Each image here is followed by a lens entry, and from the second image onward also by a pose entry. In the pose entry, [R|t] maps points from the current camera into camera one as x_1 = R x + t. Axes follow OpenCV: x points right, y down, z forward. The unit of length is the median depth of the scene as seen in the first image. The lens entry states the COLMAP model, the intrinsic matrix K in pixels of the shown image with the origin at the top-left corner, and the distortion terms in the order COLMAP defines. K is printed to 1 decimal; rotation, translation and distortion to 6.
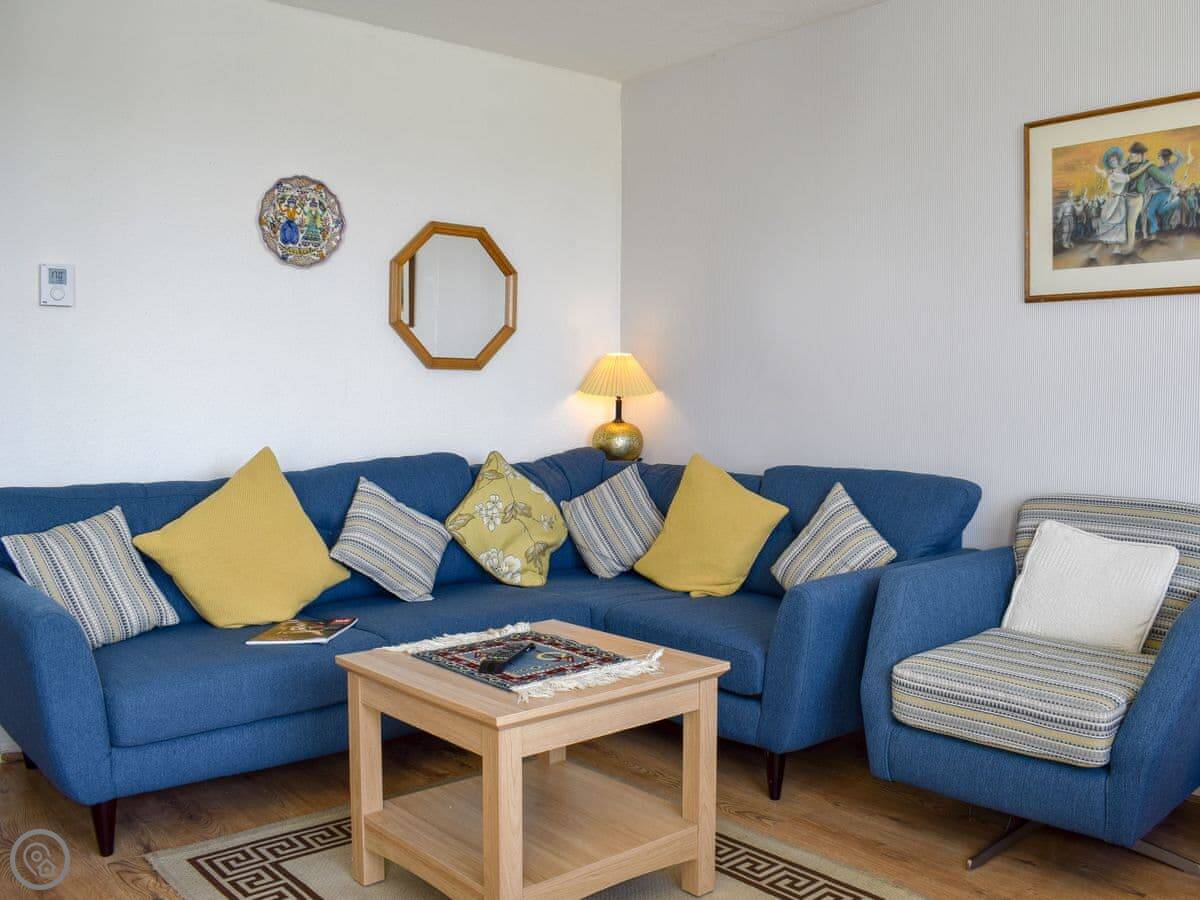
lens RADIAL K [[1109.7, 0, 600.3], [0, 1109.7, 450.7], [0, 0, 1]] dist [-0.052913, 0.000000]
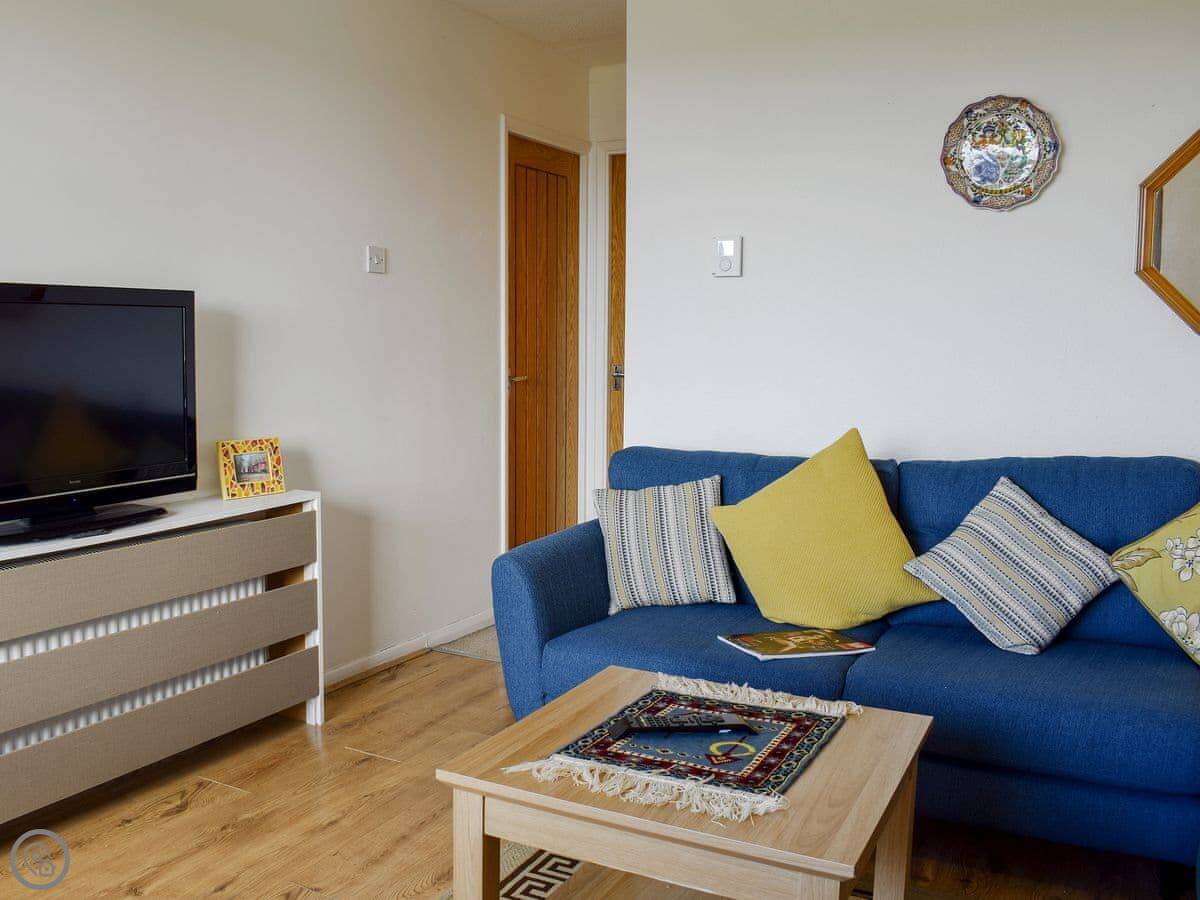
lens RADIAL K [[1109.7, 0, 598.0], [0, 1109.7, 446.3], [0, 0, 1]] dist [-0.052913, 0.000000]
pose [[0.366747, 0.089683, -0.925988, 0.387144], [-0.059465, 0.995567, 0.072870, -0.036657], [0.928418, 0.028339, 0.370455, 0.446707]]
